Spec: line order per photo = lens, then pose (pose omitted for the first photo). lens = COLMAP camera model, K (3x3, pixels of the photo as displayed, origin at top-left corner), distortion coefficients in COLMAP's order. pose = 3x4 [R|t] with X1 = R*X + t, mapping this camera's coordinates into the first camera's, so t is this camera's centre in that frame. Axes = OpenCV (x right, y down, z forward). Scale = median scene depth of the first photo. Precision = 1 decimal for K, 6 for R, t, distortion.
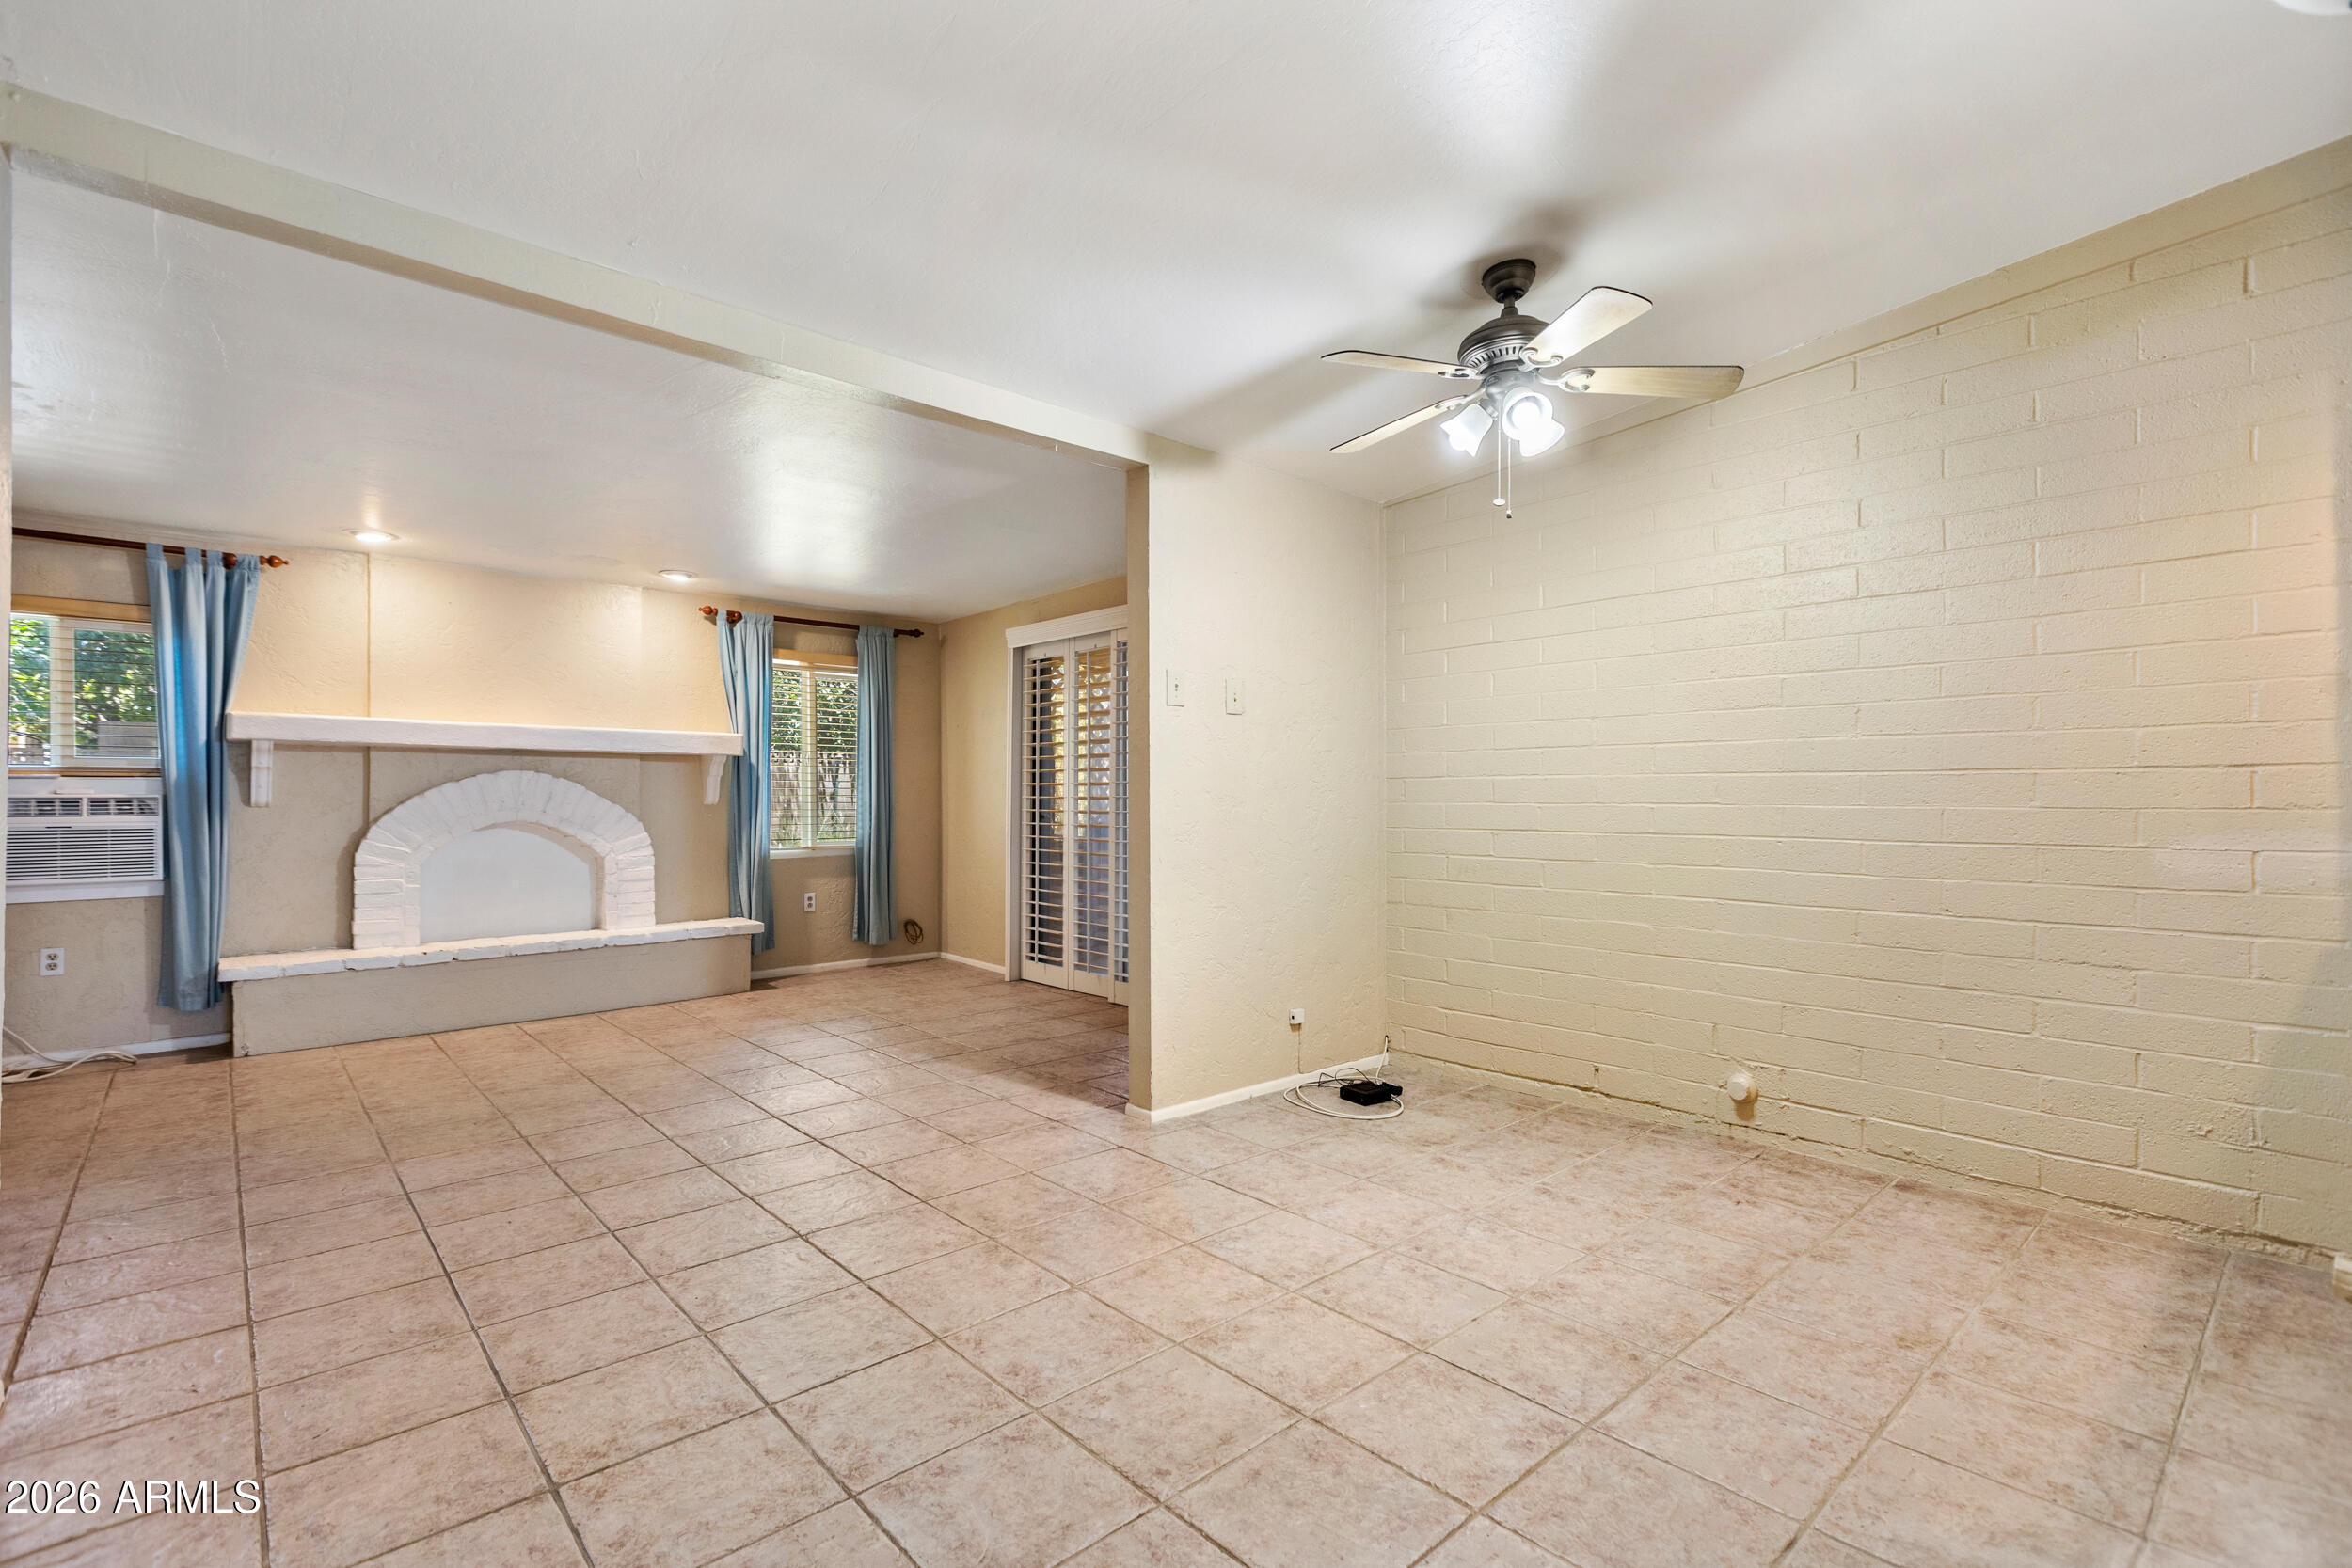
lens RADIAL K [[1062.8, 0, 1182.2], [0, 1062.8, 790.2], [0, 0, 1]] dist [0.004653, -0.001372]
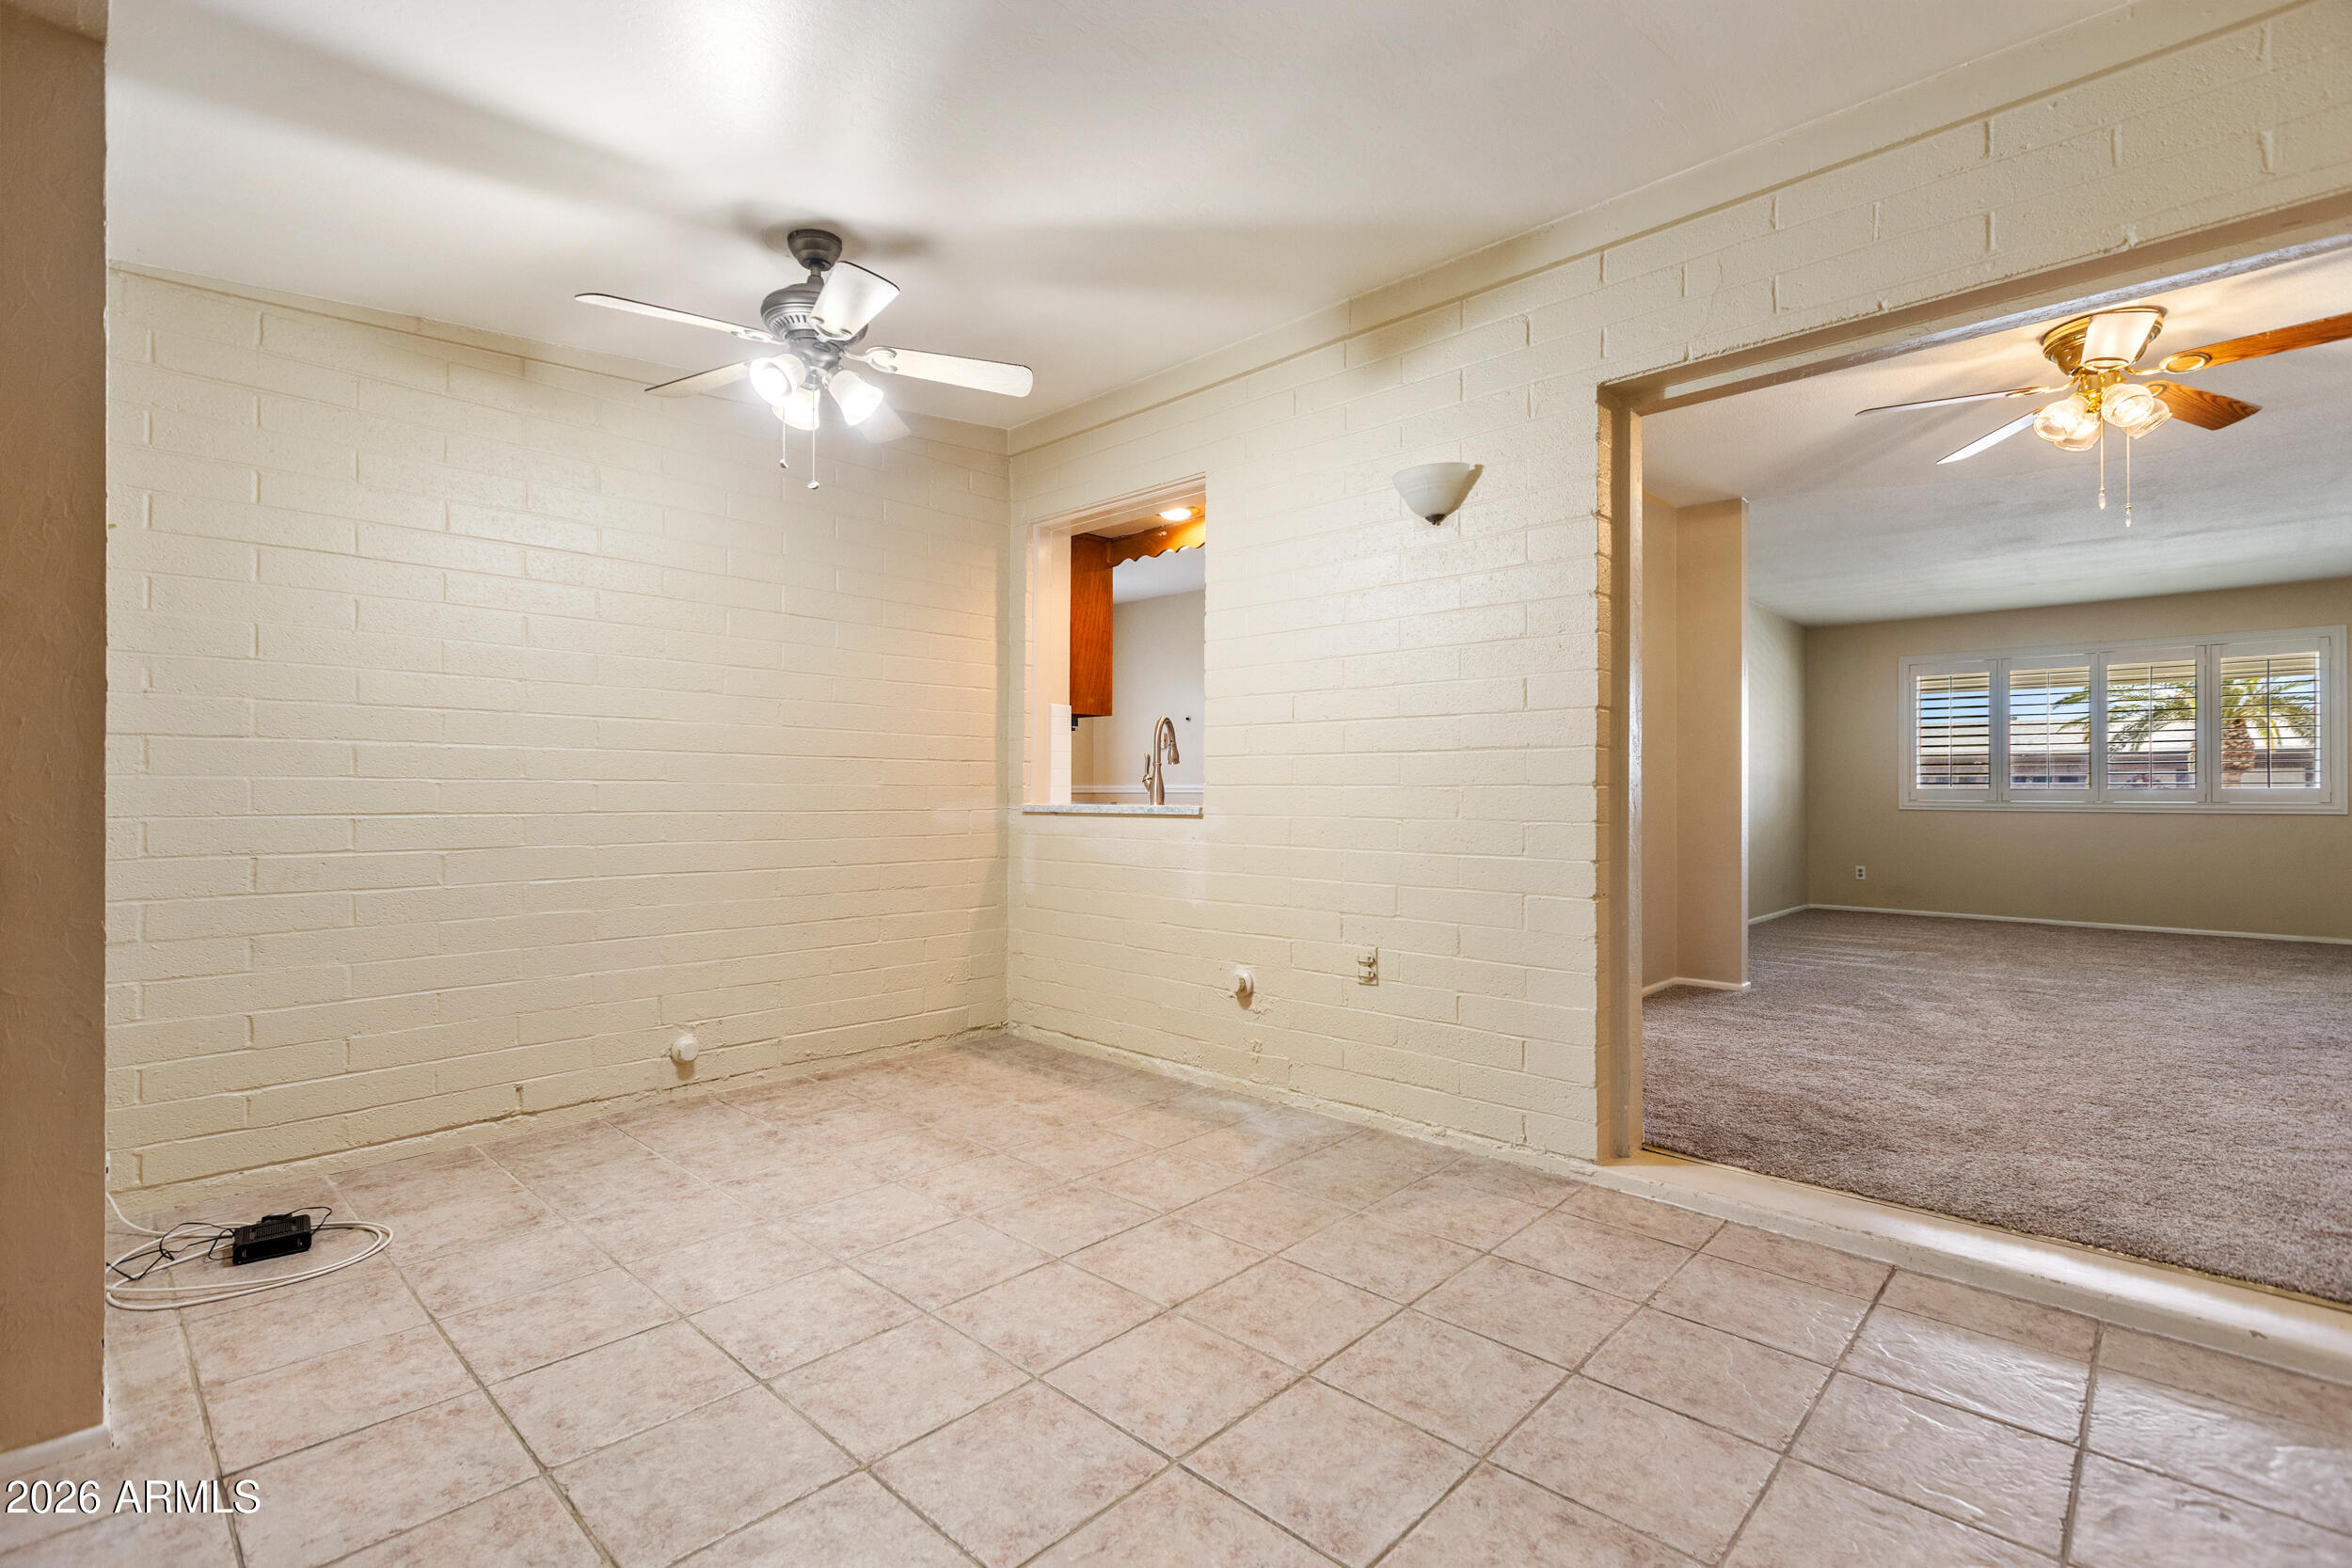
lens RADIAL K [[1060.0, 0, 1170.4], [0, 1060.0, 777.2], [0, 0, 1]] dist [0.002370, -0.000397]
pose [[-0.072816, 0.012242, 0.997270, -0.672344], [-0.013089, 0.999827, -0.013229, 0.019414], [-0.997259, -0.014017, -0.072644, 0.711399]]
